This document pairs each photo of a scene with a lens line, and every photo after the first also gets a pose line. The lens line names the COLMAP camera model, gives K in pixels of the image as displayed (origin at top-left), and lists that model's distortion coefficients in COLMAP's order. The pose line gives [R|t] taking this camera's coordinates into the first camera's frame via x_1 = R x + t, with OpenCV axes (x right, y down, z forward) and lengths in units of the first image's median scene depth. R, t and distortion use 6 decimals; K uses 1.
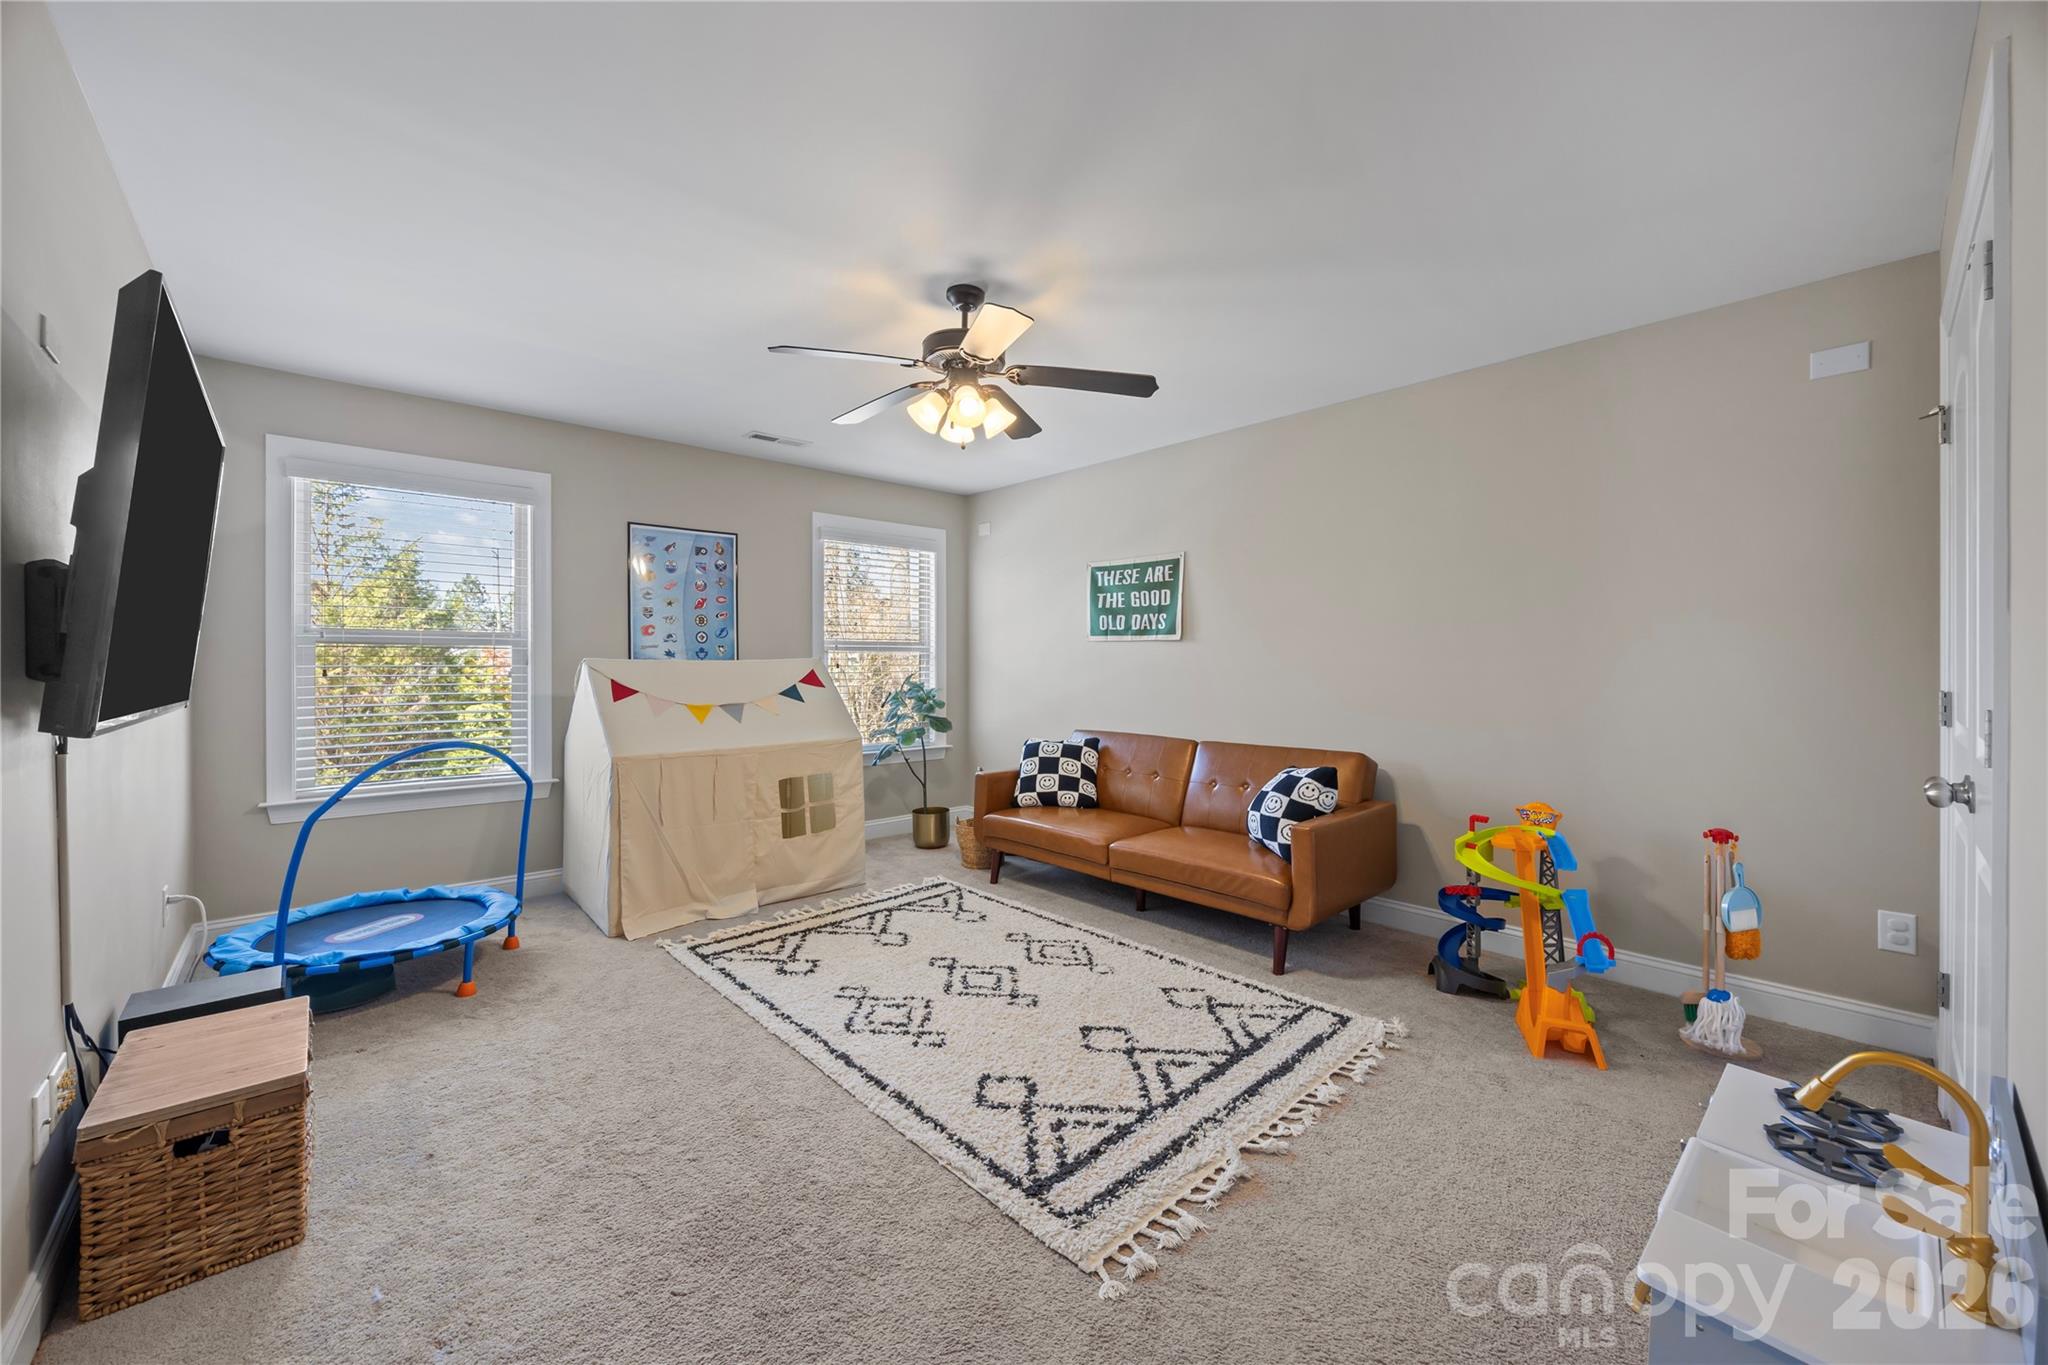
lens RADIAL K [[786.9, 0, 1029.5], [0, 786.9, 673.3], [0, 0, 1]] dist [-0.003607, -0.000069]
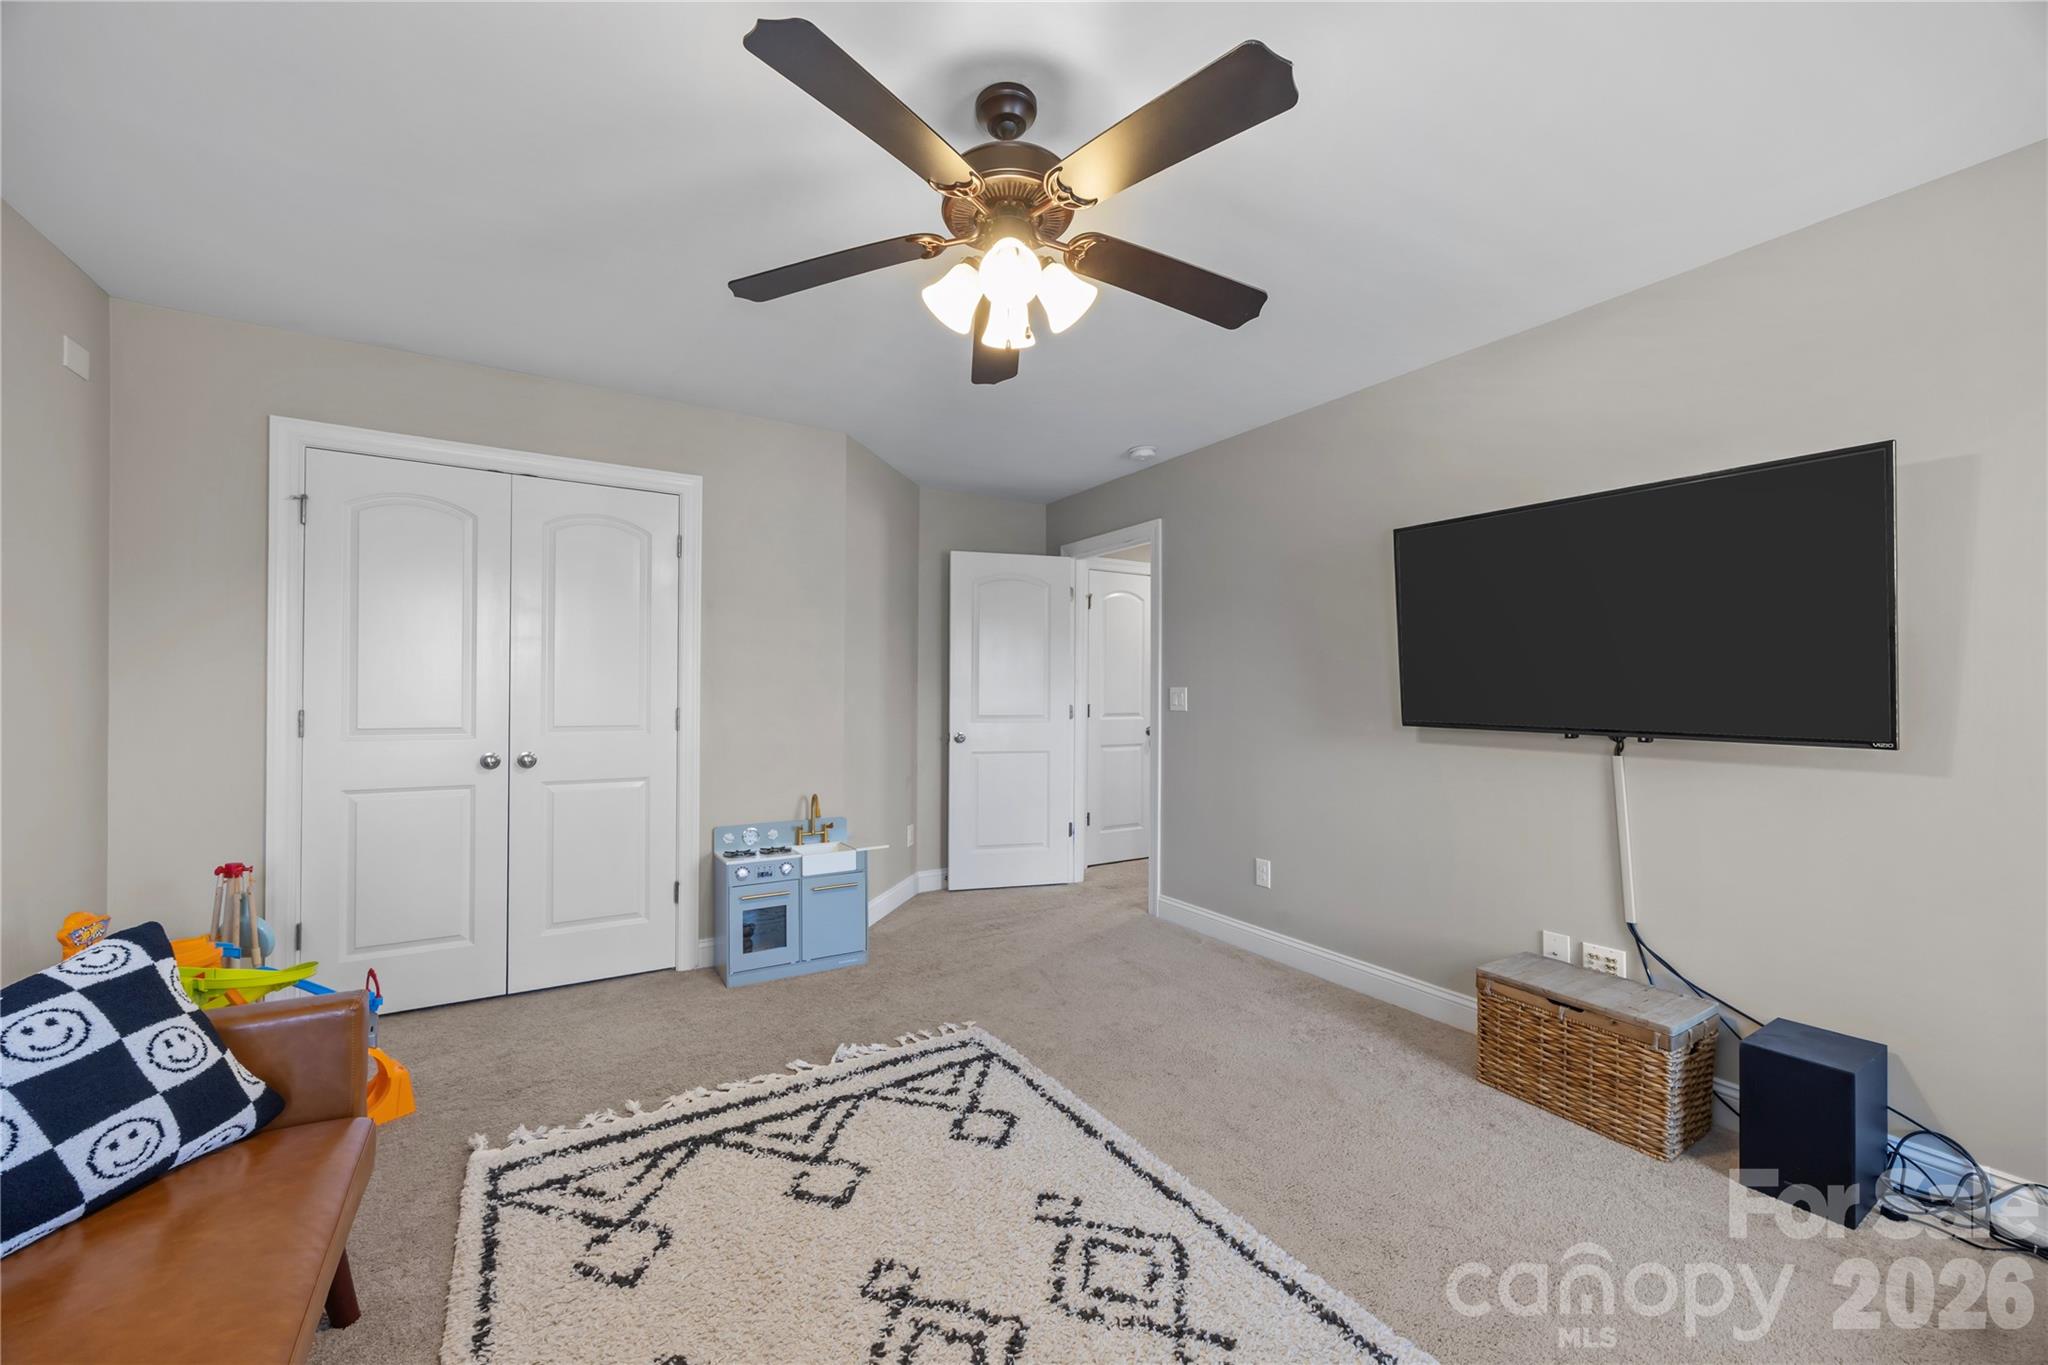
lens RADIAL K [[786.9, 0, 1029.5], [0, 786.9, 673.3], [0, 0, 1]] dist [-0.003607, -0.000069]
pose [[-0.982617, -0.005739, 0.185554, -0.245629], [-0.007653, 0.999925, -0.009601, -0.026372], [-0.185484, -0.010854, -0.982587, 1.811037]]
